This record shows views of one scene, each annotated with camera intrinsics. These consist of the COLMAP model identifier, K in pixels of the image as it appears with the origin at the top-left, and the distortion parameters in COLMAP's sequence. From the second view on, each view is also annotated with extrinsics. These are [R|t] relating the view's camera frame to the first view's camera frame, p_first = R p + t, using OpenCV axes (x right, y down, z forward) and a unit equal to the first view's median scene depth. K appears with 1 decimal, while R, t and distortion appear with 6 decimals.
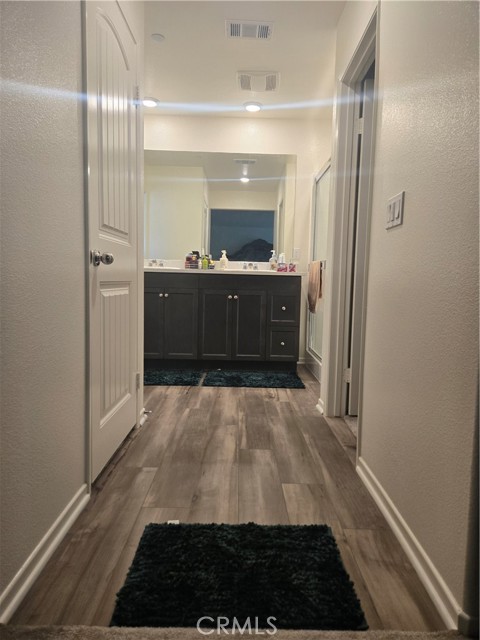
lens RADIAL K [[427.0, 0, 246.3], [0, 427.0, 317.8], [0, 0, 1]] dist [0.045758, -0.041283]
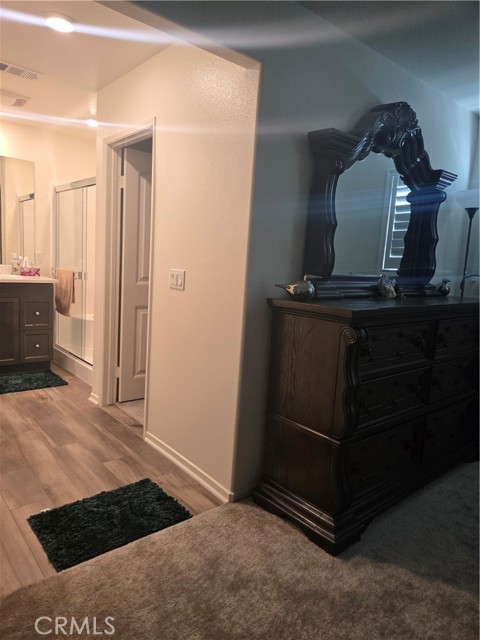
lens RADIAL K [[427.0, 0, 246.3], [0, 427.0, 317.8], [0, 0, 1]] dist [0.045758, -0.041283]
pose [[0.765621, -0.062576, 0.640242, -0.352770], [0.010426, 0.996334, 0.084913, -0.167920], [-0.643208, -0.058336, 0.763466, -0.291652]]
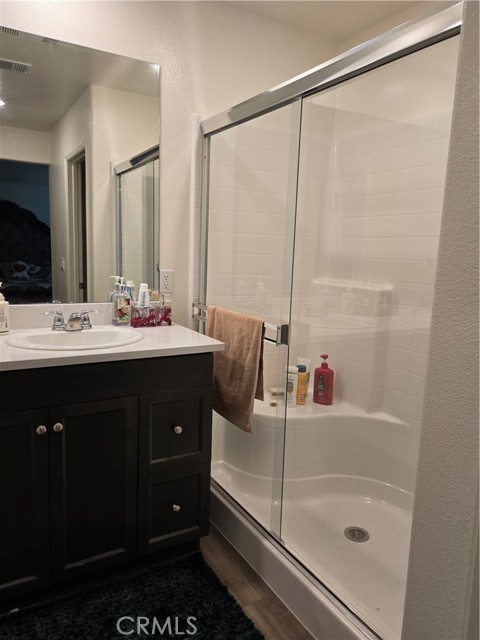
lens RADIAL K [[468.1, 0, 240.0], [0, 468.1, 320.0], [0, 0, 1]] dist [0.045287, -0.001592]
pose [[0.870236, -0.068061, 0.487911, -0.138963], [0.028903, 0.995758, 0.087351, -0.294827], [-0.491786, -0.061914, 0.868512, 0.976219]]
